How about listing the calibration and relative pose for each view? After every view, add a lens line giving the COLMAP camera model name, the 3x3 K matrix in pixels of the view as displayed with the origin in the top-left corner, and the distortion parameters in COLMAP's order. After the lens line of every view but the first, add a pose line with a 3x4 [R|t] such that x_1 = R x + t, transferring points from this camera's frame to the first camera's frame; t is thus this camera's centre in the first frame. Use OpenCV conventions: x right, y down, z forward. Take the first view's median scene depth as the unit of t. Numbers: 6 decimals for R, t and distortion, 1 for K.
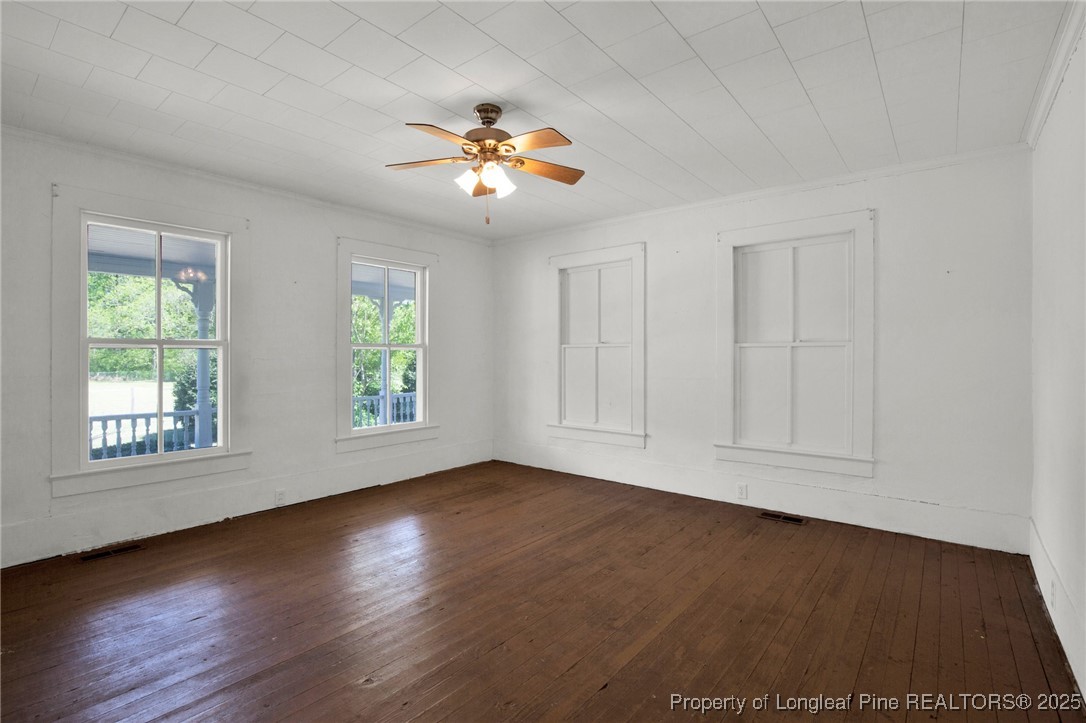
lens RADIAL K [[502.8, 0, 542.2], [0, 502.8, 356.5], [0, 0, 1]] dist [-0.028262, 0.002957]
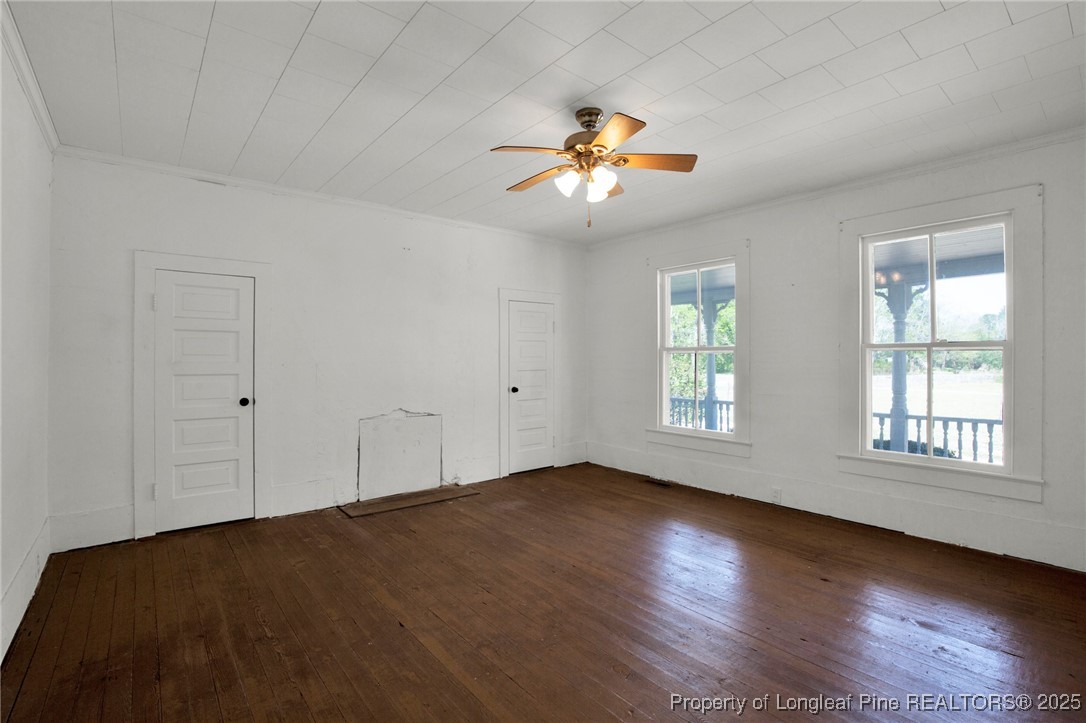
lens RADIAL K [[502.8, 0, 551.6], [0, 502.8, 358.1], [0, 0, 1]] dist [-0.028262, 0.002957]
pose [[-0.183987, 0.000427, -0.982929, 0.473237], [-0.003666, 0.999993, 0.001121, -0.002196], [0.982922, 0.003810, -0.183984, 0.590040]]
